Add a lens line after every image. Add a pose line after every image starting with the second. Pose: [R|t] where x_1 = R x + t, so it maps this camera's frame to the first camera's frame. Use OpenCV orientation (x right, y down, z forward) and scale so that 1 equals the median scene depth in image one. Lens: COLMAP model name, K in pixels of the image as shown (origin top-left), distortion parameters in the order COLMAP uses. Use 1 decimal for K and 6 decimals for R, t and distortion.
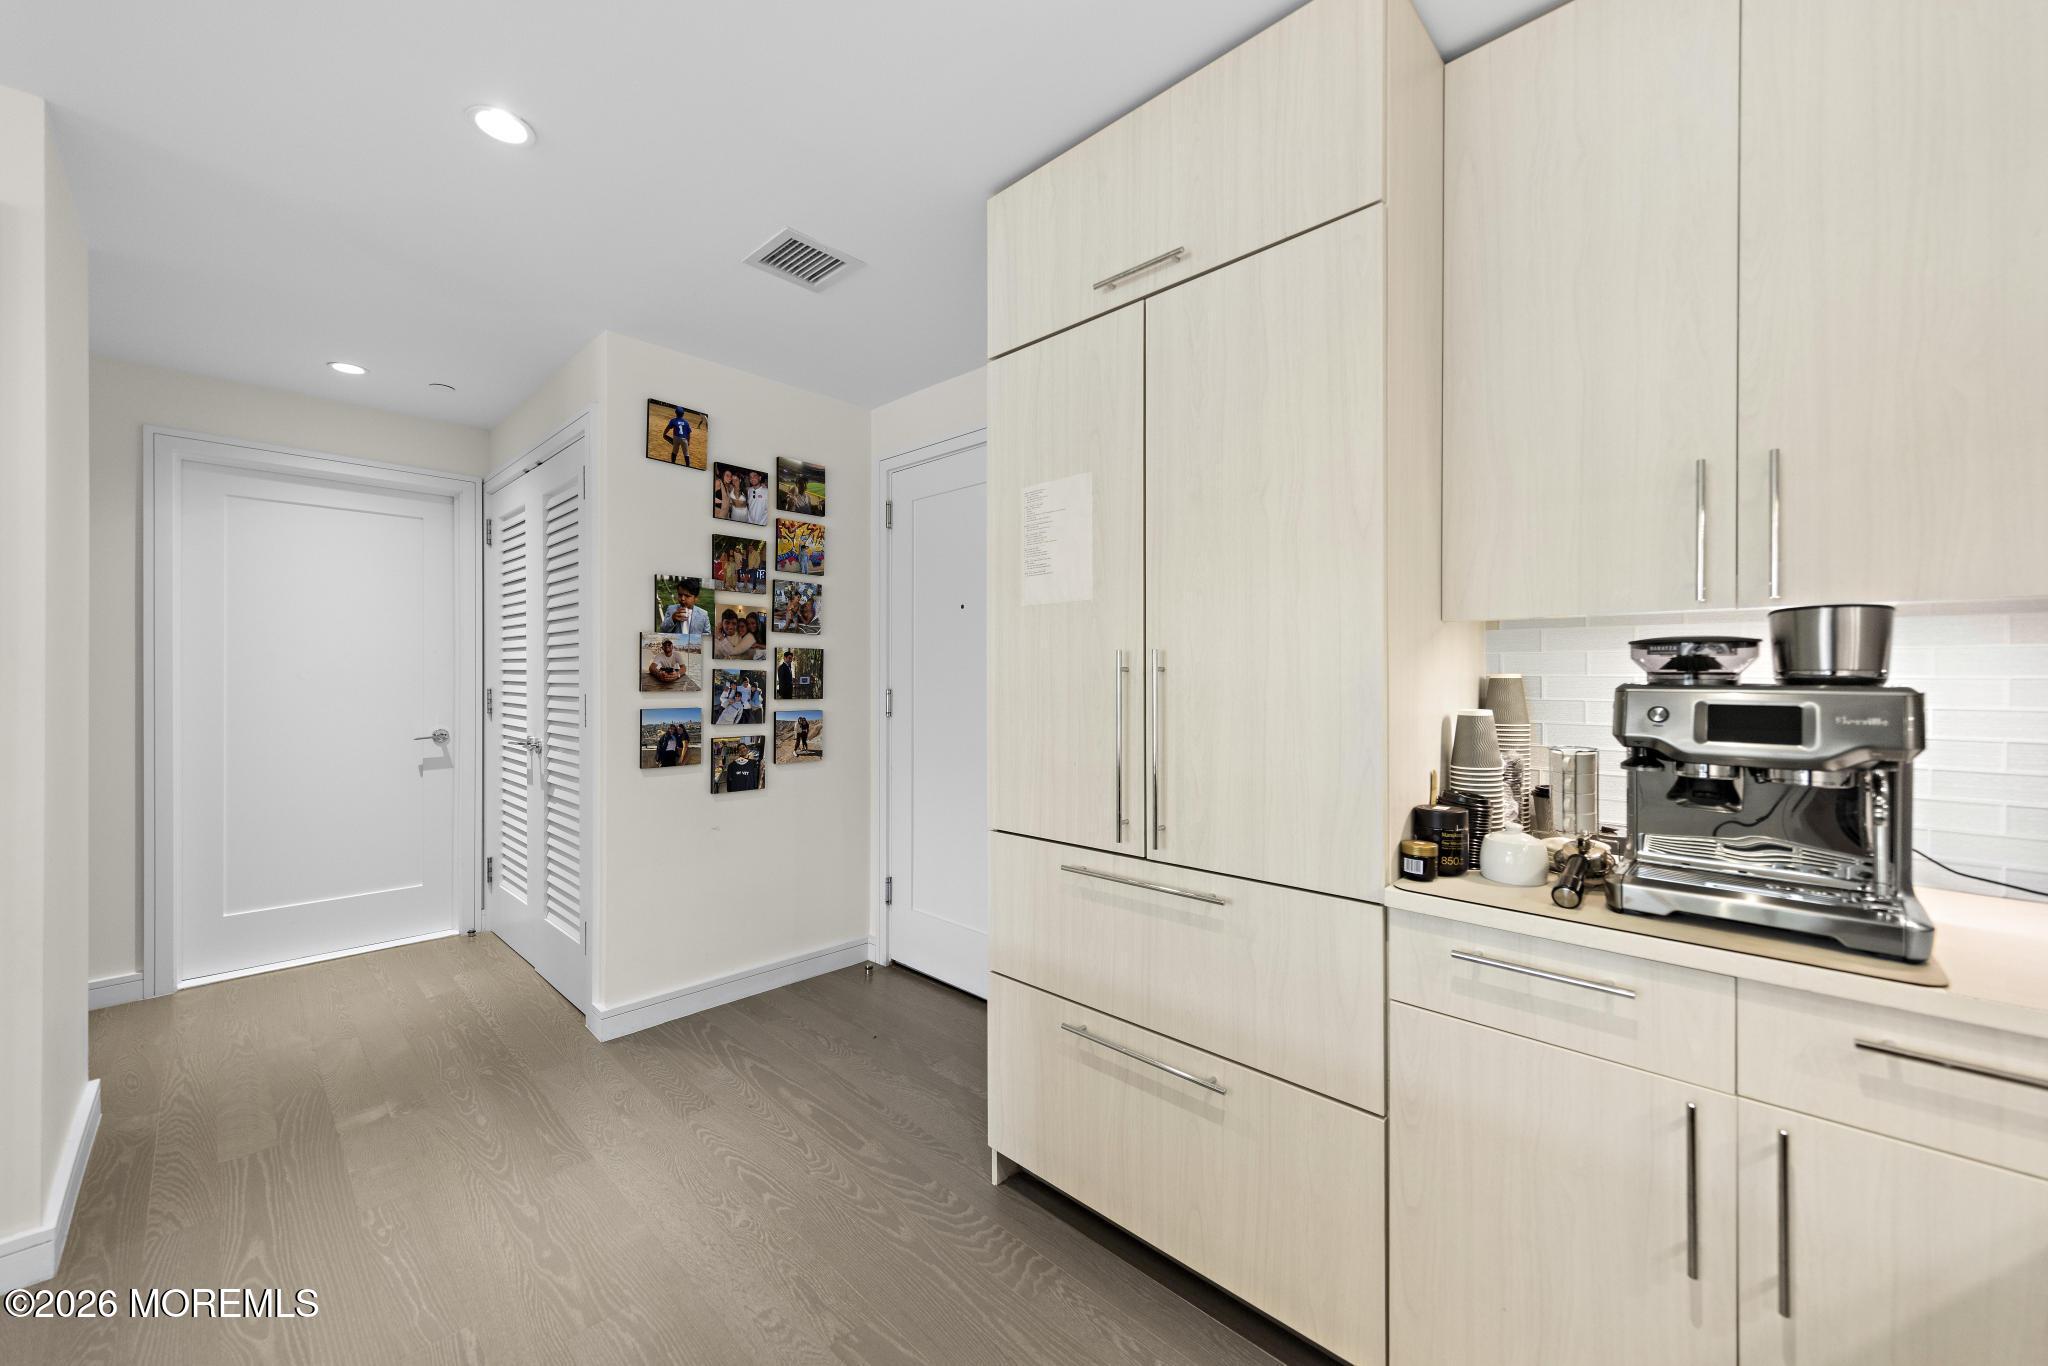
lens RADIAL K [[779.1, 0, 1027.6], [0, 779.1, 675.9], [0, 0, 1]] dist [0.004589, -0.000526]
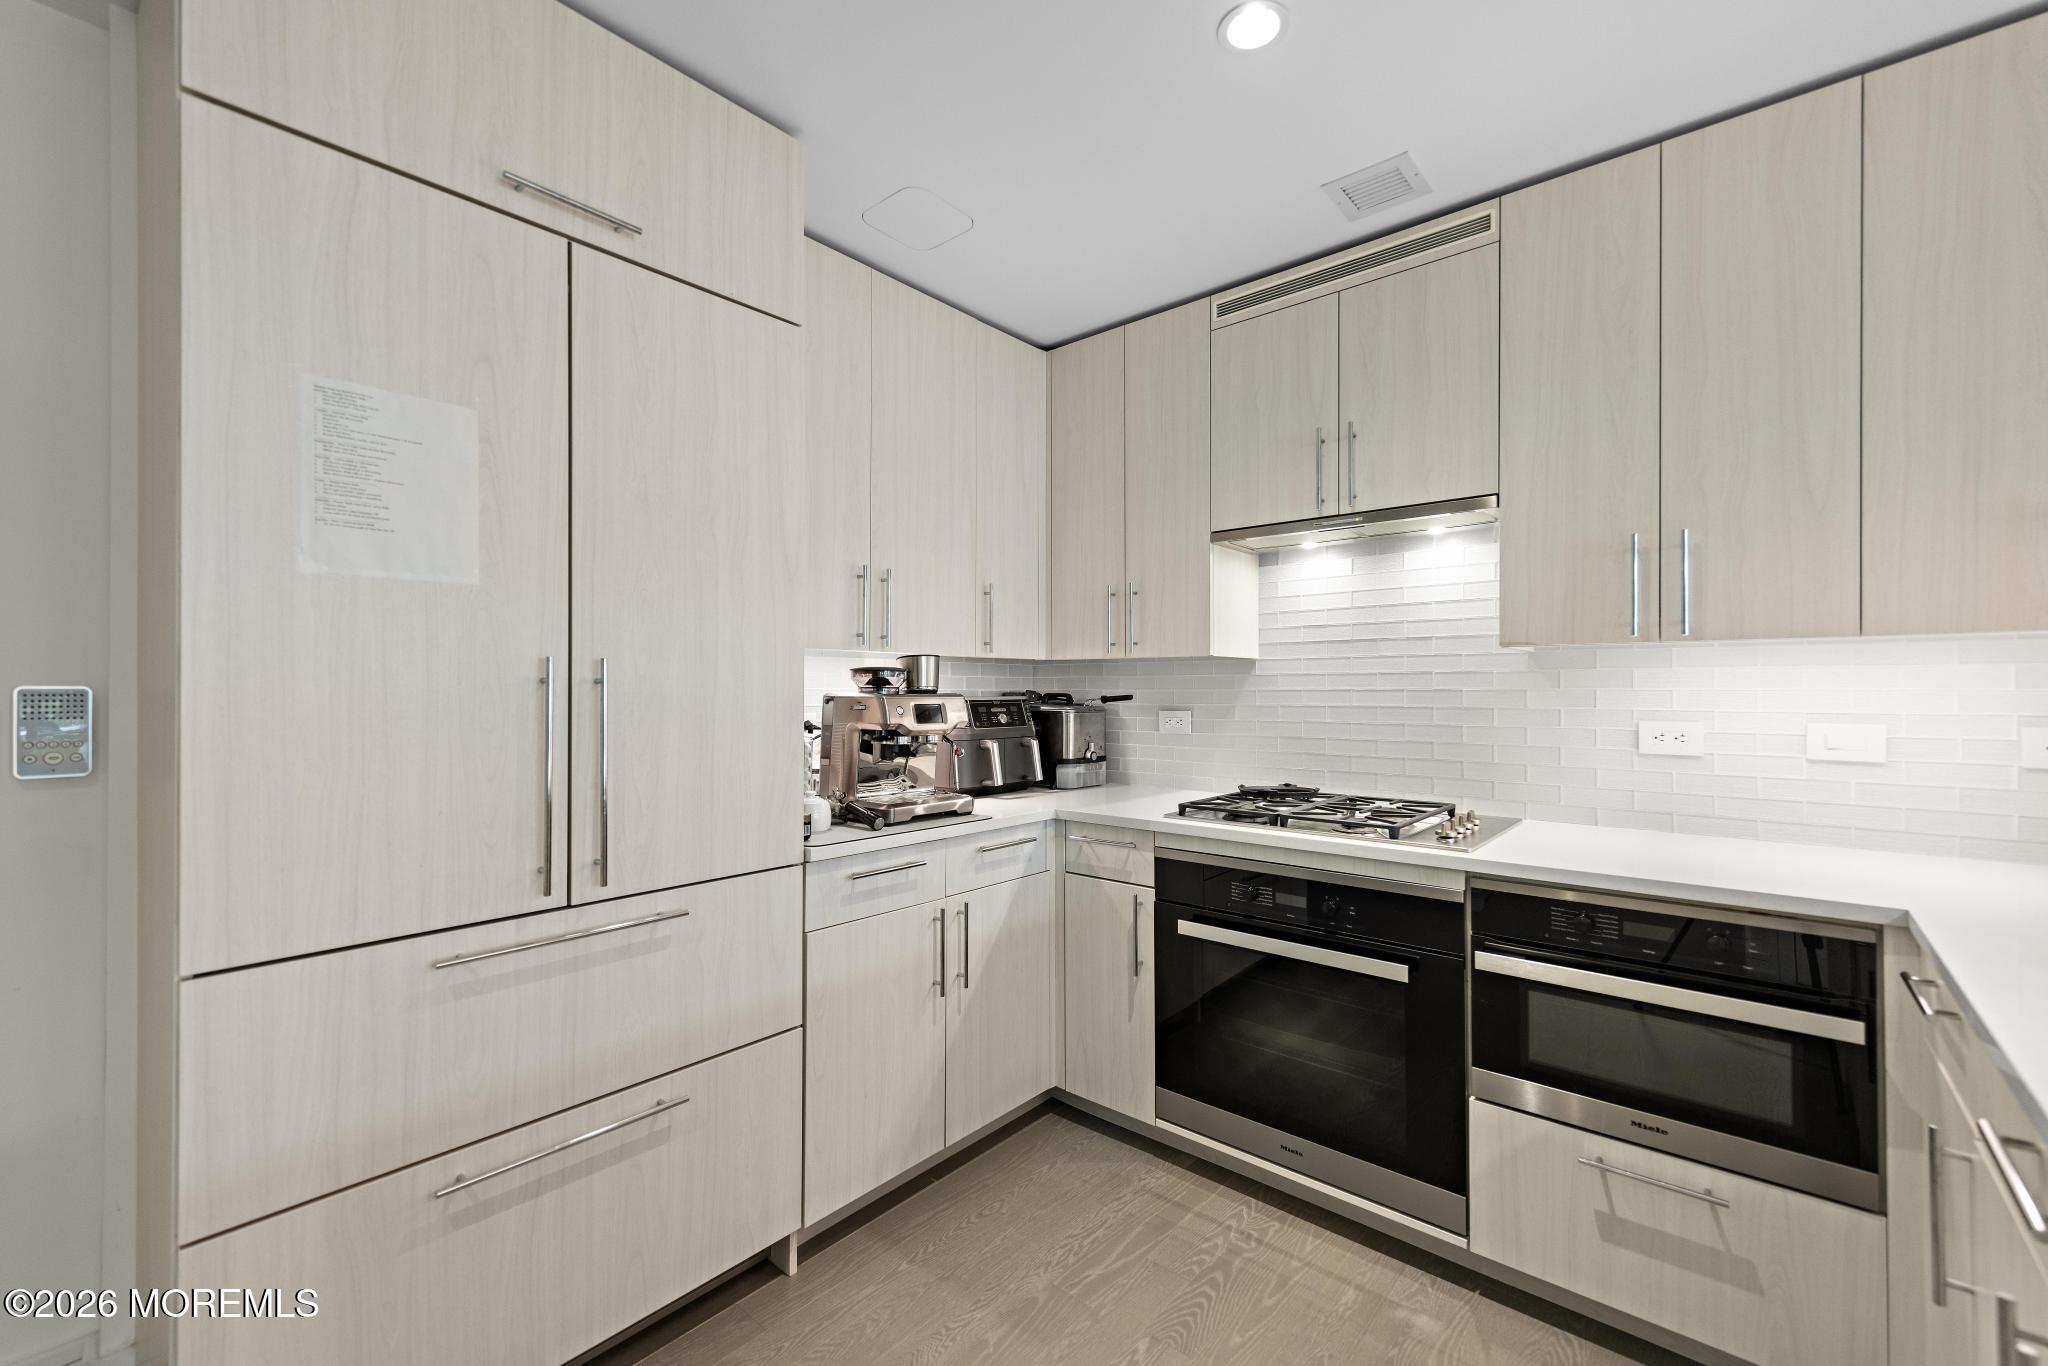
lens RADIAL K [[837.8, 0, 1036.2], [0, 837.8, 685.0], [0, 0, 1]] dist [0.010125, -0.001379]
pose [[-0.055580, 0.004575, 0.998444, -0.732046], [-0.002682, 0.999985, -0.004731, -0.000757], [-0.998451, -0.002941, -0.055567, 0.512961]]
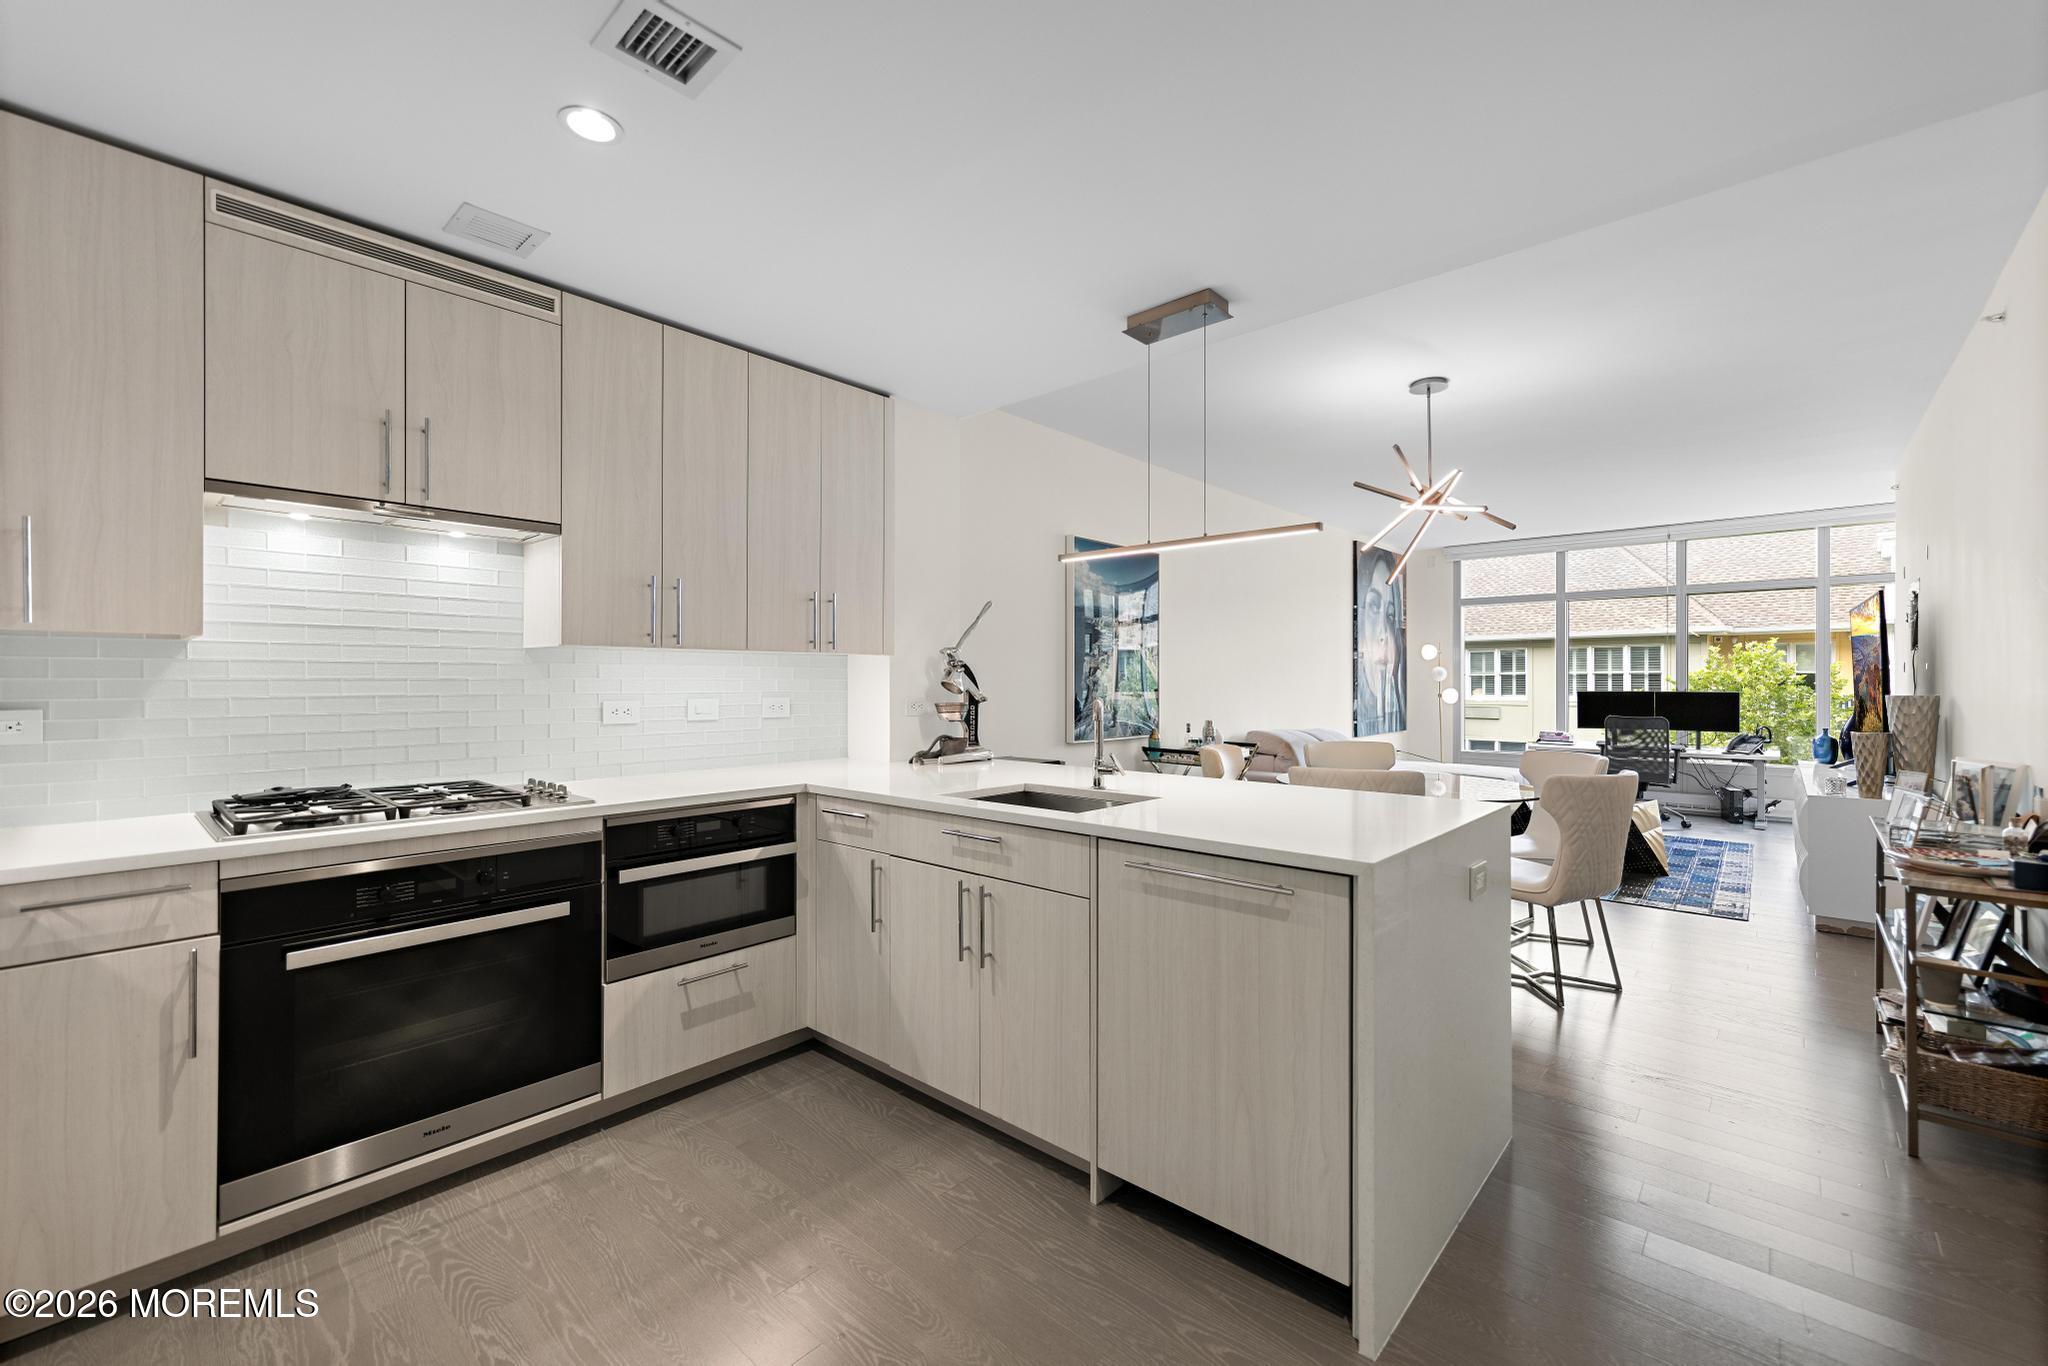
lens RADIAL K [[837.8, 0, 1024.5], [0, 837.8, 676.6], [0, 0, 1]] dist [0.010125, -0.001379]
pose [[-0.999761, -0.003044, -0.021631, -0.388846], [-0.002910, 0.999976, -0.006227, 0.001113], [0.021650, -0.006162, -0.999747, 1.304590]]
